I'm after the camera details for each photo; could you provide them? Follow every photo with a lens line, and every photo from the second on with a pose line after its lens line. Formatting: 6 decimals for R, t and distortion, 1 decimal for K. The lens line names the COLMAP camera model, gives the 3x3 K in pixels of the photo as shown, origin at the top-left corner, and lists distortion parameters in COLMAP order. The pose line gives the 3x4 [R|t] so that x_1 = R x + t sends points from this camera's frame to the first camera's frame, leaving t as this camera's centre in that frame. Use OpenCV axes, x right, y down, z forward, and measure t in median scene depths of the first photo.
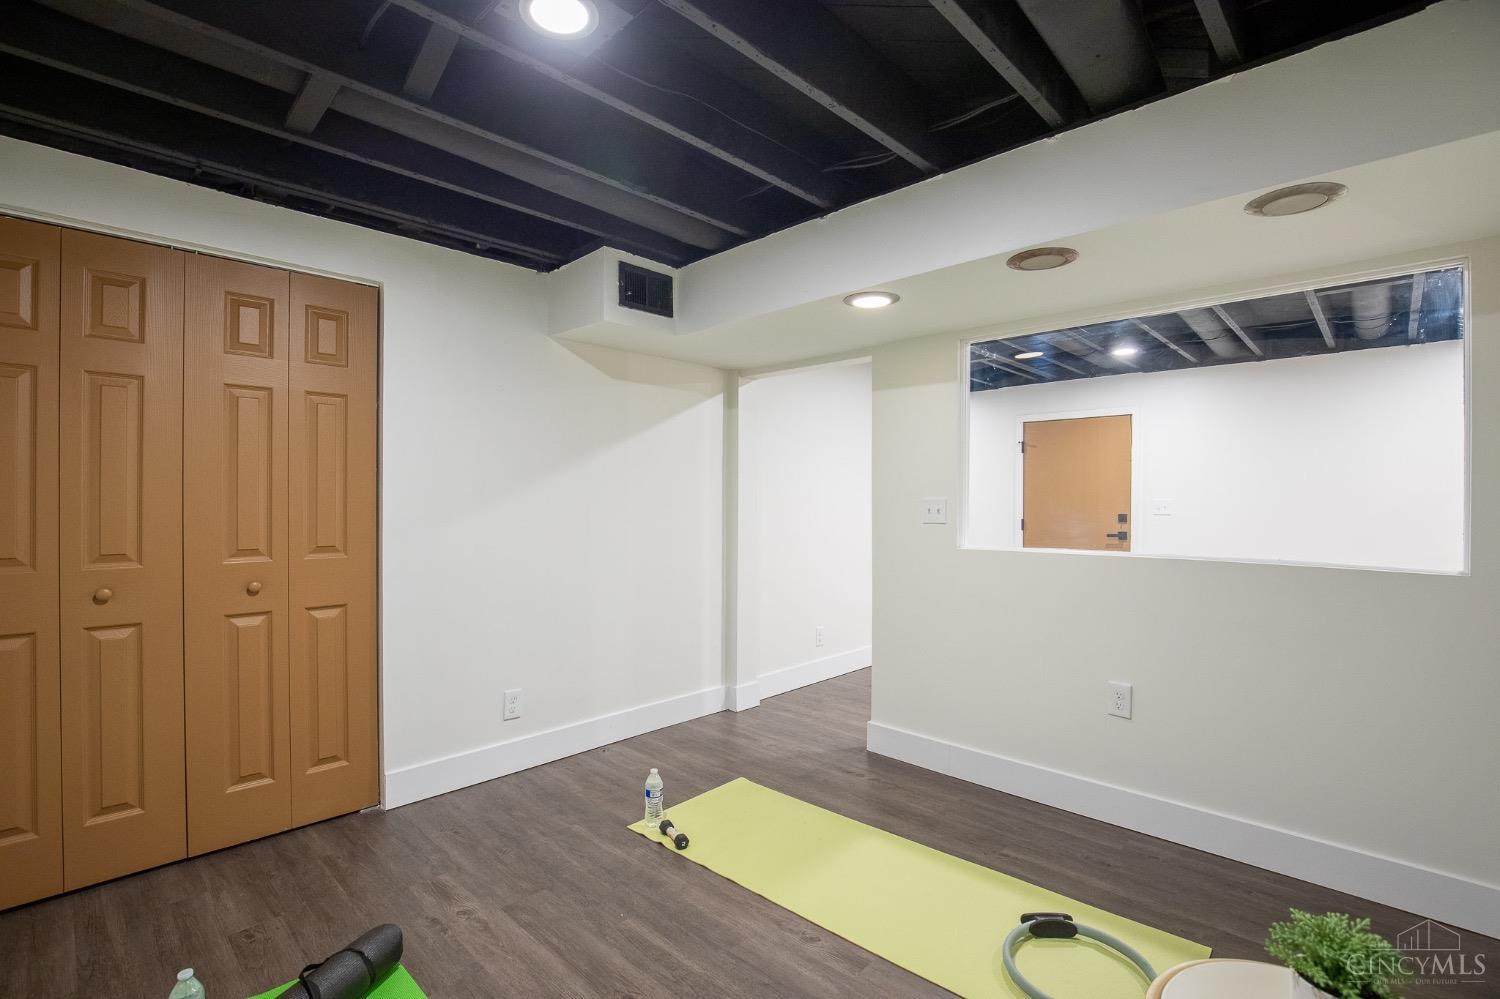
lens RADIAL K [[682.8, 0, 752.5], [0, 682.8, 502.6], [0, 0, 1]] dist [-0.000367, -0.000048]
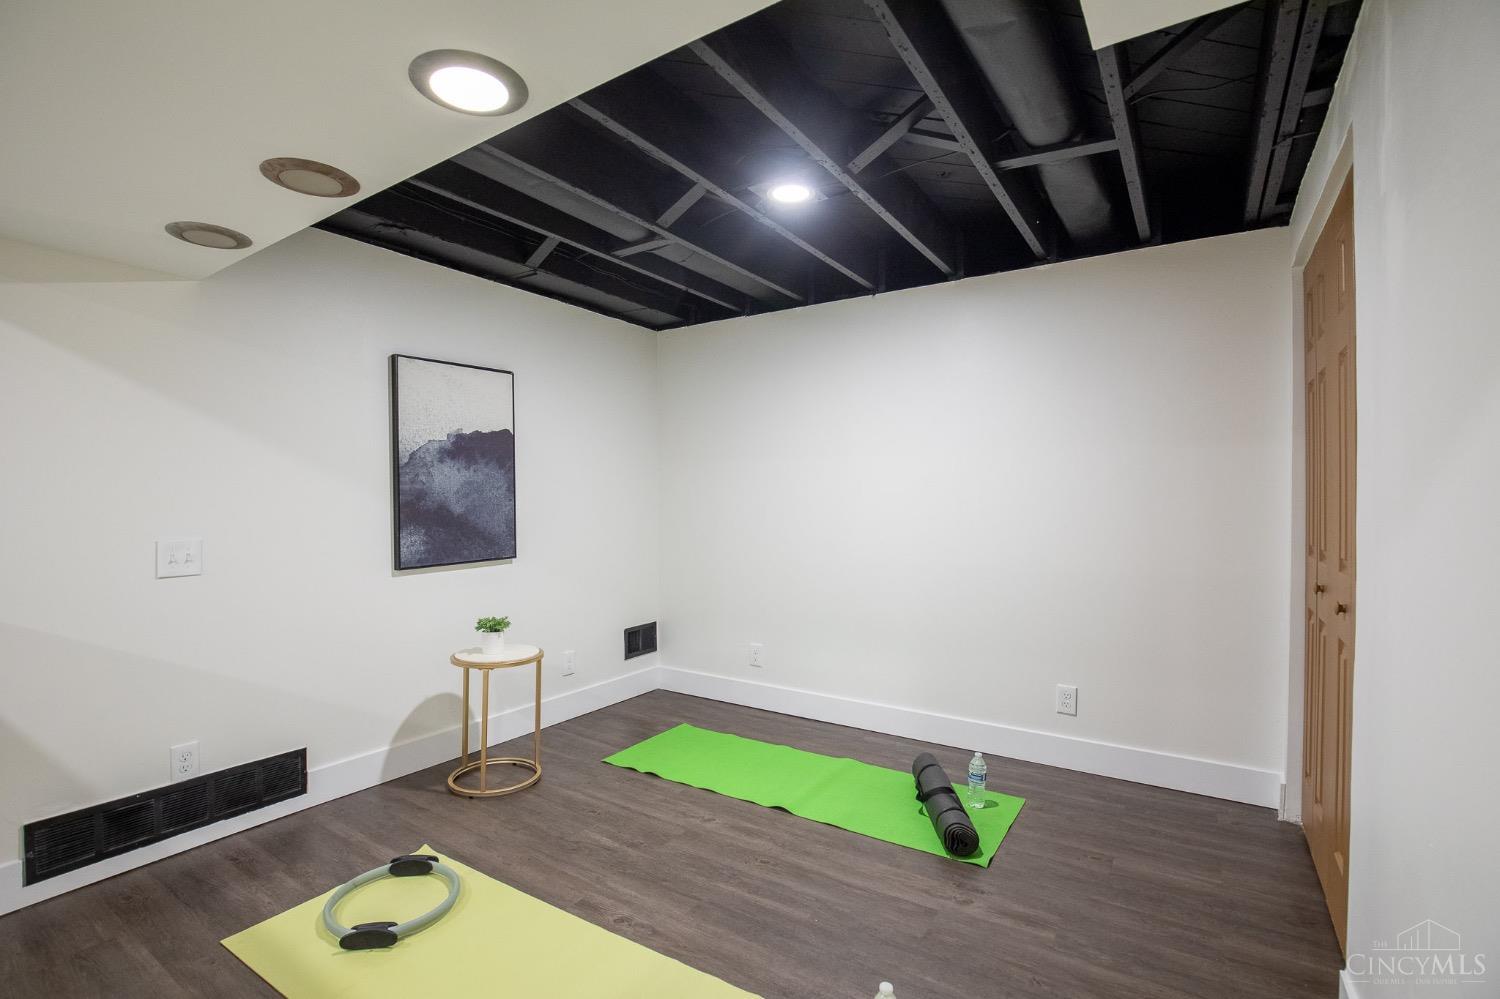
lens RADIAL K [[682.8, 0, 749.3], [0, 682.8, 502.5], [0, 0, 1]] dist [-0.000367, -0.000048]
pose [[-0.982989, 0.000523, -0.183664, 0.087498], [0.000498, 1.000000, 0.000185, 0.004604], [0.183664, 0.000090, -0.982989, 2.058602]]
